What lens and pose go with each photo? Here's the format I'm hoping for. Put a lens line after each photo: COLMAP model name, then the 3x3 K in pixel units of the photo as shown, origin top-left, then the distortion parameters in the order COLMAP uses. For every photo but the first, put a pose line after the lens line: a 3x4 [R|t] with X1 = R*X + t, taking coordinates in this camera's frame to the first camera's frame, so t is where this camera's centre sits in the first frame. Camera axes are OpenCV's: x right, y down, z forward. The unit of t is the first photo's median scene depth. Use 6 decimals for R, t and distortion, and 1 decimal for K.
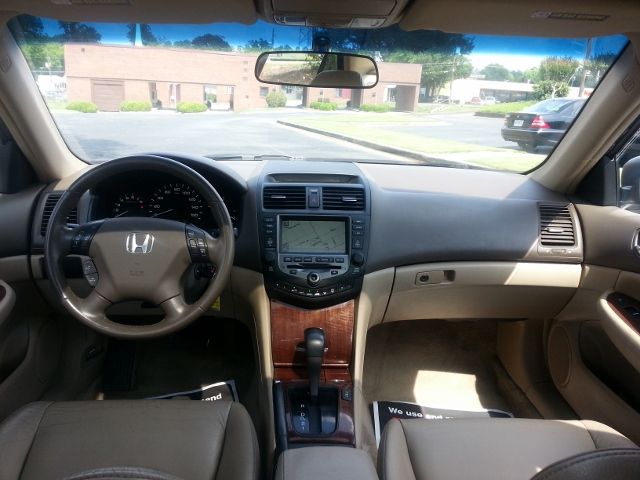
lens RADIAL K [[508.9, 0, 320.0], [0, 508.9, 240.0], [0, 0, 1]] dist [0.128821, -0.268354]
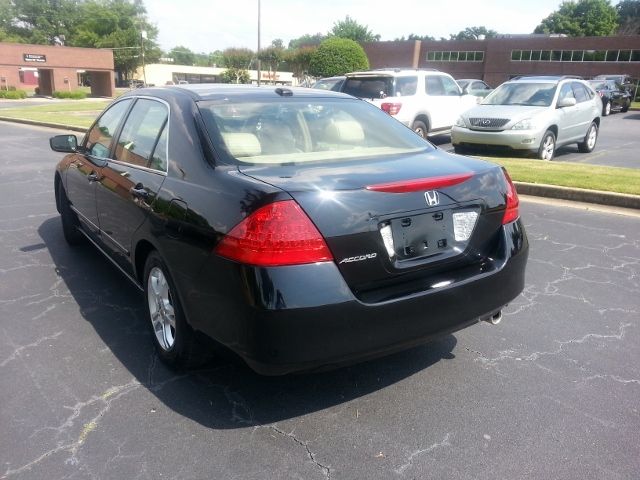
lens RADIAL K [[530.9, 0, 320.0], [0, 530.9, 240.0], [0, 0, 1]] dist [0.062158, -0.090120]
pose [[0.849617, -0.170114, 0.499211, -0.041008], [0.157592, 0.985194, 0.067511, 0.017007], [-0.503304, 0.021313, 0.863846, -0.096260]]
